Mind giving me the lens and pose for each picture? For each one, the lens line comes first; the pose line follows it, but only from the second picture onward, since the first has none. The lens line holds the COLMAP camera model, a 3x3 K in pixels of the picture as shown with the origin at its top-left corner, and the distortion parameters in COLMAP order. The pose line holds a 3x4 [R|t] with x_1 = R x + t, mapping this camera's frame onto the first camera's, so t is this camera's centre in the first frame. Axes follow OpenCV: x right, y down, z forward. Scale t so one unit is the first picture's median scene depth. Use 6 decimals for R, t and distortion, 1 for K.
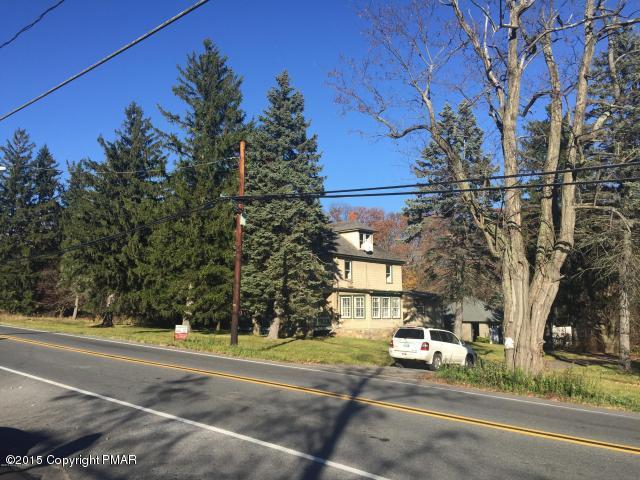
lens RADIAL K [[551.5, 0, 320.0], [0, 551.5, 240.0], [0, 0, 1]] dist [0.078743, -0.106008]
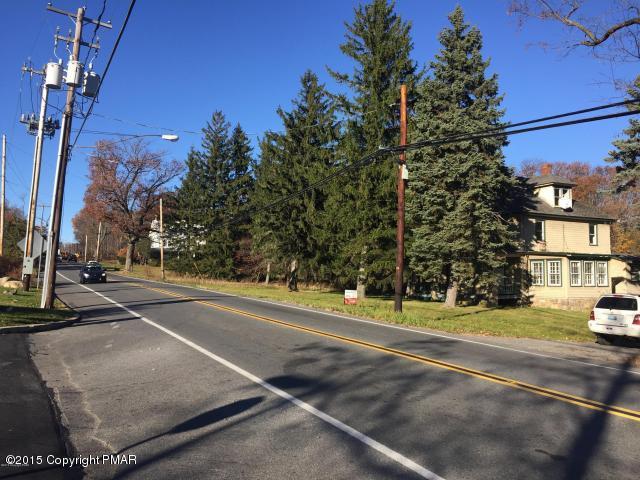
lens RADIAL K [[551.5, 0, 320.0], [0, 551.5, 240.0], [0, 0, 1]] dist [0.078743, -0.106008]
pose [[0.943426, -0.018975, -0.331039, 0.014996], [0.037897, 0.997990, 0.050799, 0.012211], [0.329410, -0.060471, 0.942249, 0.063185]]
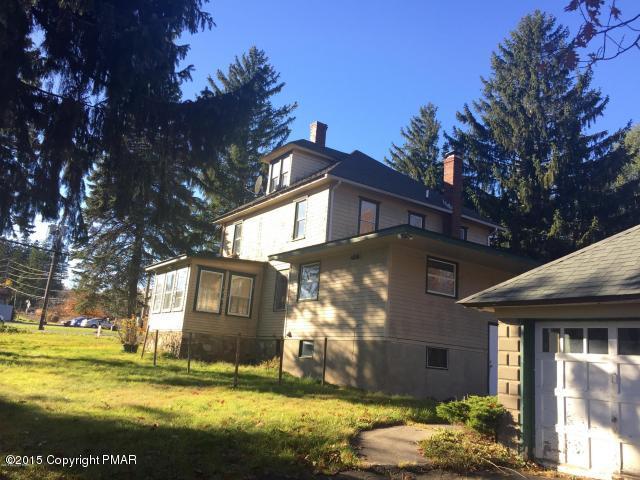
lens RADIAL K [[551.5, 0, 320.0], [0, 551.5, 240.0], [0, 0, 1]] dist [0.078743, -0.106008]
pose [[-0.230487, -0.227405, -0.946130, 0.619845], [0.050485, 0.968205, -0.245010, 0.216632], [0.971765, -0.104238, -0.211679, 1.283961]]
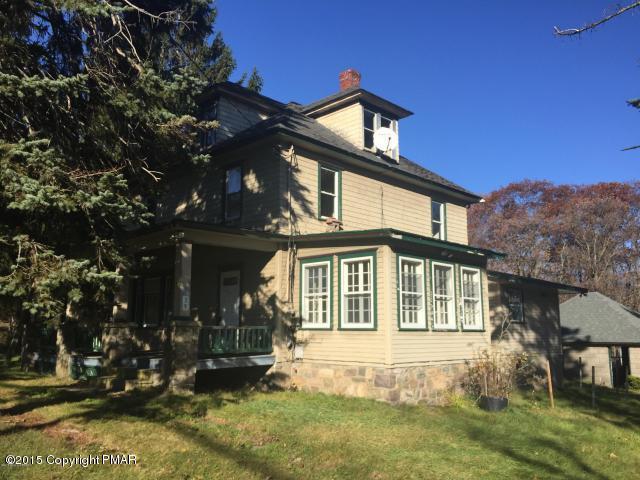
lens RADIAL K [[551.5, 0, 320.0], [0, 551.5, 240.0], [0, 0, 1]] dist [0.078743, -0.106008]
pose [[0.999440, 0.000392, -0.033466, 0.060302], [-0.001675, 0.999265, -0.038297, 0.104251], [0.033427, 0.038332, 0.998706, 0.689817]]
